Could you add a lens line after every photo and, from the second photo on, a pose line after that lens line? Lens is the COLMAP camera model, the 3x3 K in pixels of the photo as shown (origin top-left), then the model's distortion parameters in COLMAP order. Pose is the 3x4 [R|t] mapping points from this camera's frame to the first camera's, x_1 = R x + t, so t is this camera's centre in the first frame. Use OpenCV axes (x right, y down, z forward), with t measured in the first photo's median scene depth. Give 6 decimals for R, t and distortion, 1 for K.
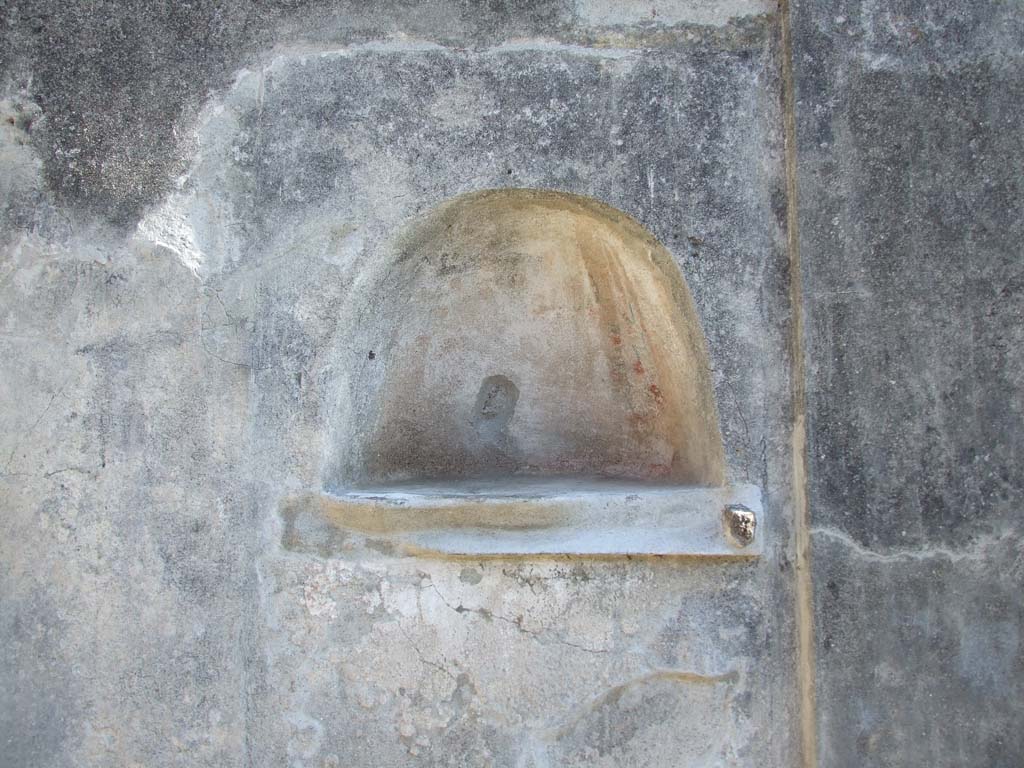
lens RADIAL K [[865.3, 0, 511.7], [0, 865.3, 384.0], [0, 0, 1]] dist [-0.028279, 0.003543]
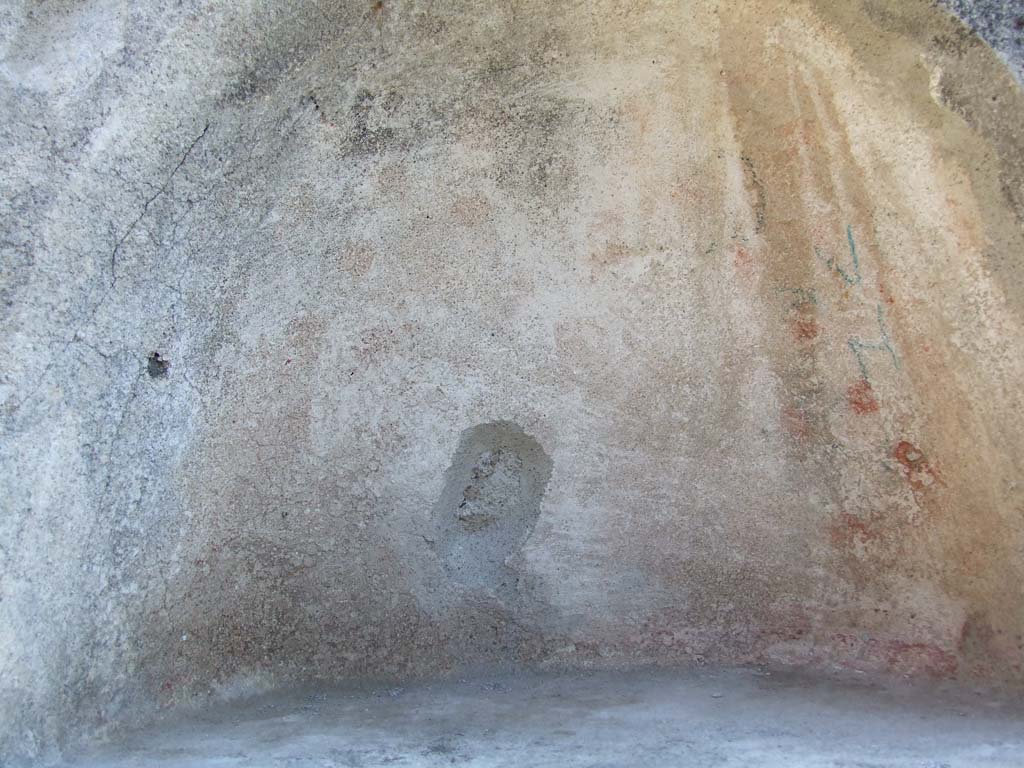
lens RADIAL K [[904.1, 0, 525.3], [0, 904.1, 408.9], [0, 0, 1]] dist [-0.016203, -0.001284]
pose [[0.994174, -0.005022, 0.107672, -0.050454], [0.010477, 0.998686, -0.050165, 0.005048], [-0.107278, 0.051001, 0.992920, 0.607656]]
